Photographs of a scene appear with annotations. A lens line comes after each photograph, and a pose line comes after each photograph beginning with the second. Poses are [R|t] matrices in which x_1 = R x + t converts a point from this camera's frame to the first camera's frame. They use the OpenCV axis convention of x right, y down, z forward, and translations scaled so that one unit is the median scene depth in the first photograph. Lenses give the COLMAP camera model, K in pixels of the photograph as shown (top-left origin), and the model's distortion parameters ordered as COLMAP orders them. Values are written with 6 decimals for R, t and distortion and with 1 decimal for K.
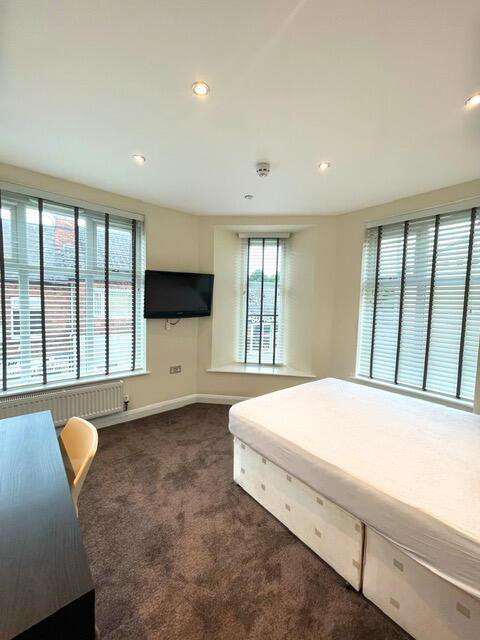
lens RADIAL K [[257.5, 0, 240.0], [0, 257.5, 320.0], [0, 0, 1]] dist [0.029538, 0.000090]
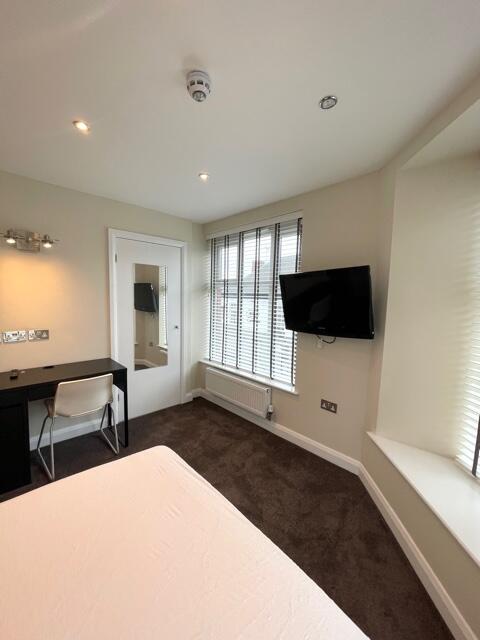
lens RADIAL K [[257.5, 0, 240.0], [0, 257.5, 320.0], [0, 0, 1]] dist [0.029538, 0.000090]
pose [[0.082811, 0.071550, -0.993993, 0.463331], [-0.092451, 0.993670, 0.063824, -0.075024], [0.992268, 0.086611, 0.088902, 0.714615]]
